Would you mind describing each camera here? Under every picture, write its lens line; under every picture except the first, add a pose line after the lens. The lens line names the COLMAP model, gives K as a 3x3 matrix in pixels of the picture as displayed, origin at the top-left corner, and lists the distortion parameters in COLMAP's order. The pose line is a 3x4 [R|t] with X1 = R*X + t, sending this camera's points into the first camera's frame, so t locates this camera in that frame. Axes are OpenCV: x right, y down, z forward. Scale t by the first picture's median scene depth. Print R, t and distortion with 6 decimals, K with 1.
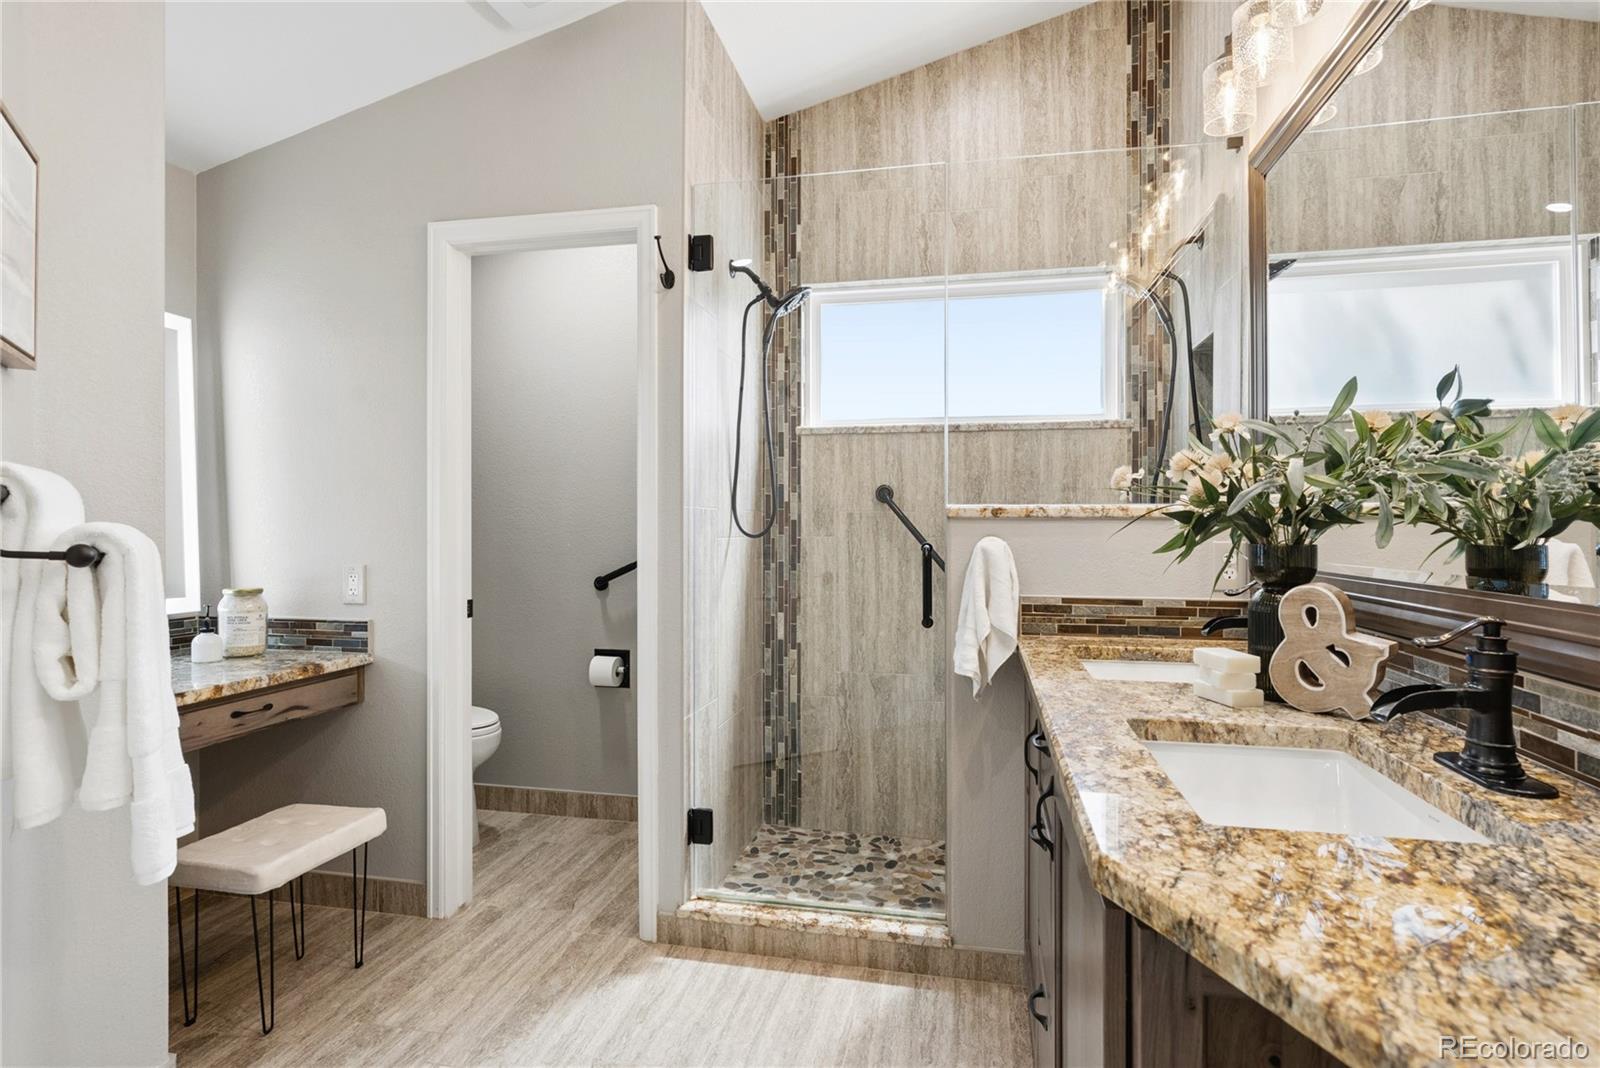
lens RADIAL K [[815.4, 0, 803.1], [0, 815.4, 527.2], [0, 0, 1]] dist [0.001660, 0.000113]
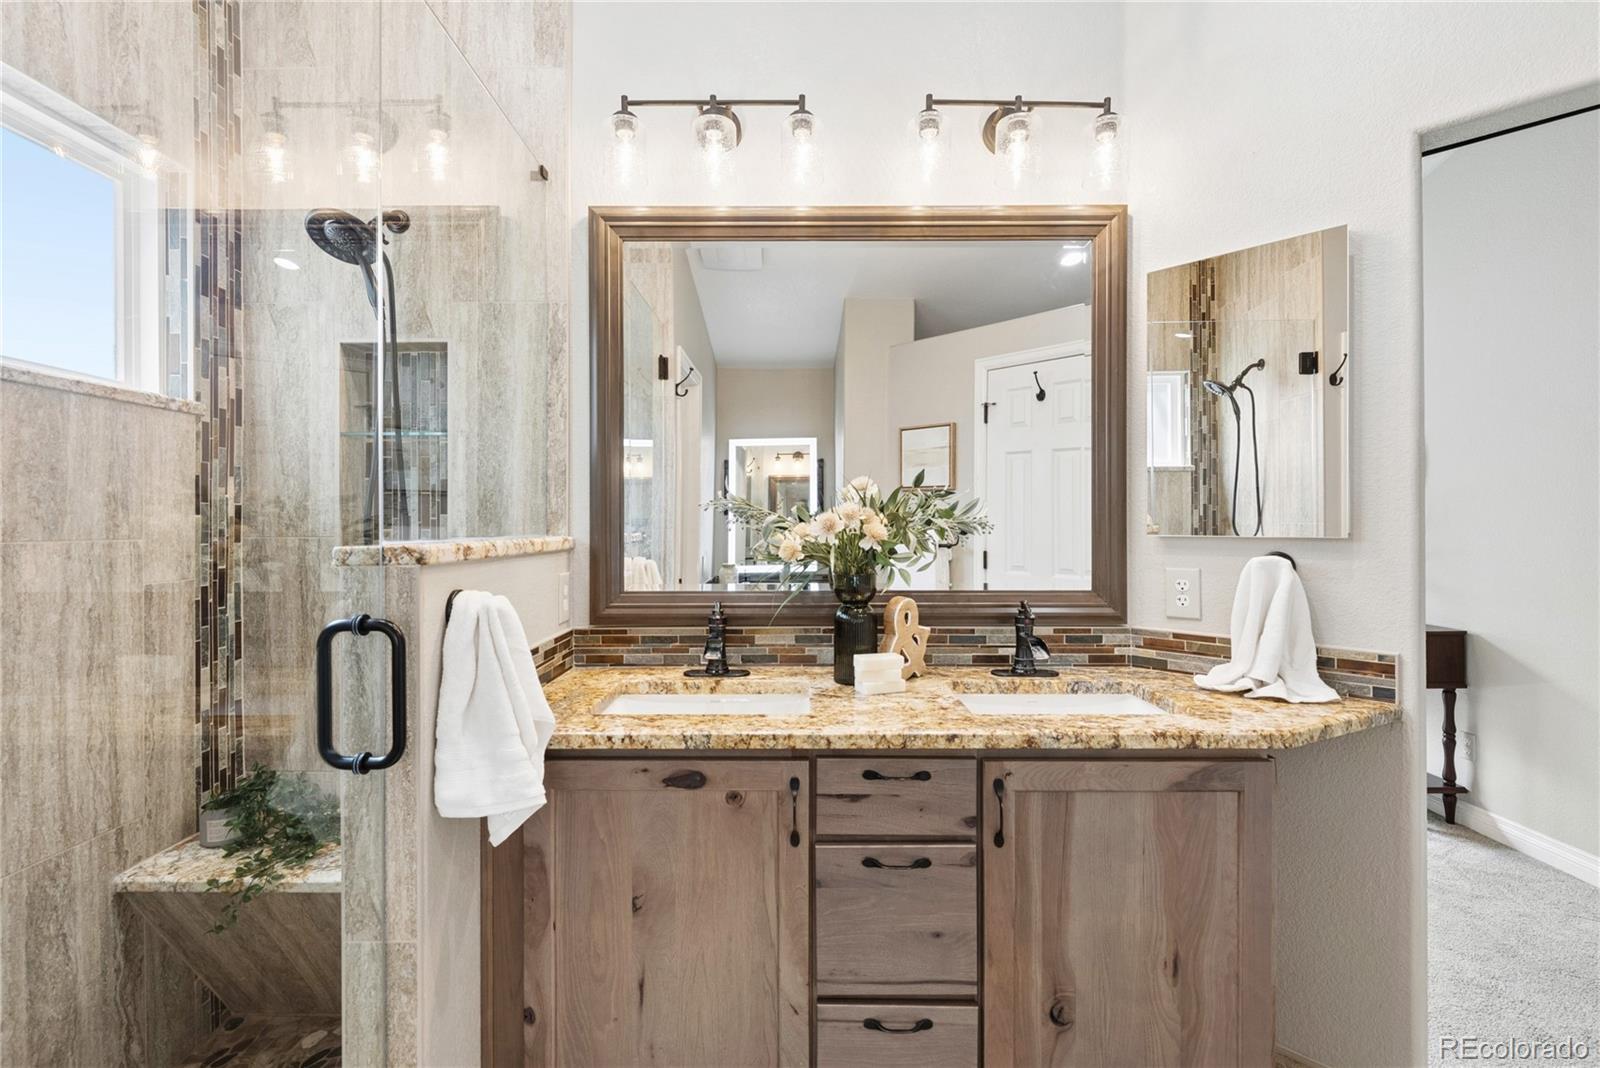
lens RADIAL K [[725.7, 0, 805.9], [0, 725.7, 529.1], [0, 0, 1]] dist [0.000925, -0.001508]
pose [[-0.197165, -0.009189, 0.980327, -0.292225], [0.002505, 0.999948, 0.009877, -0.031646], [-0.980367, 0.004403, -0.197132, 0.623893]]
